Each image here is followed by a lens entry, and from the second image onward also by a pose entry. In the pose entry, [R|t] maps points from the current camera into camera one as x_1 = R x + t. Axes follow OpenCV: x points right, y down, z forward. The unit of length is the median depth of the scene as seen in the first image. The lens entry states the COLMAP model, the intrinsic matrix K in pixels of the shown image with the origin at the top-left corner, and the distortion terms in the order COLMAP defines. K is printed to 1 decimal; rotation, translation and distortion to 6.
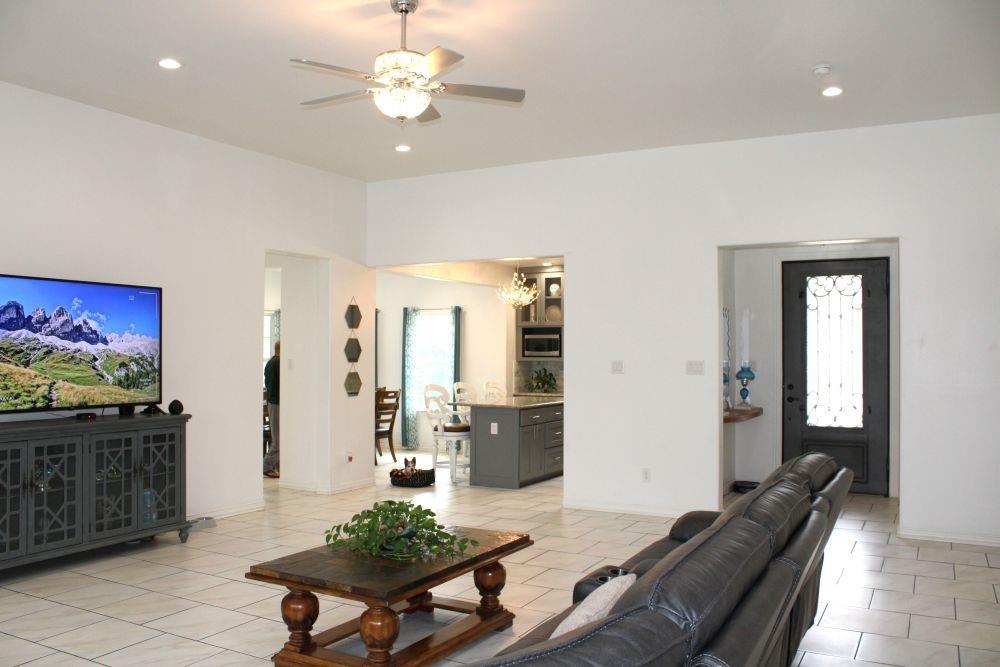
lens RADIAL K [[855.3, 0, 500.0], [0, 855.3, 333.5], [0, 0, 1]] dist [-0.158766, 0.162737]
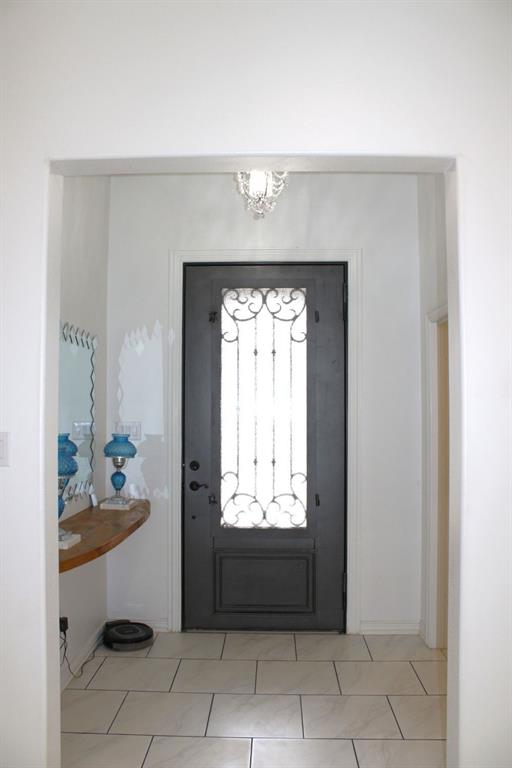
lens RADIAL K [[656.8, 0, 256.0], [0, 656.8, 384.0], [0, 0, 1]] dist [-0.158766, 0.162737]
pose [[0.897861, 0.016760, 0.439961, 0.177641], [-0.007731, 0.999721, -0.022306, 0.014535], [-0.440212, 0.016626, 0.897740, 0.561277]]
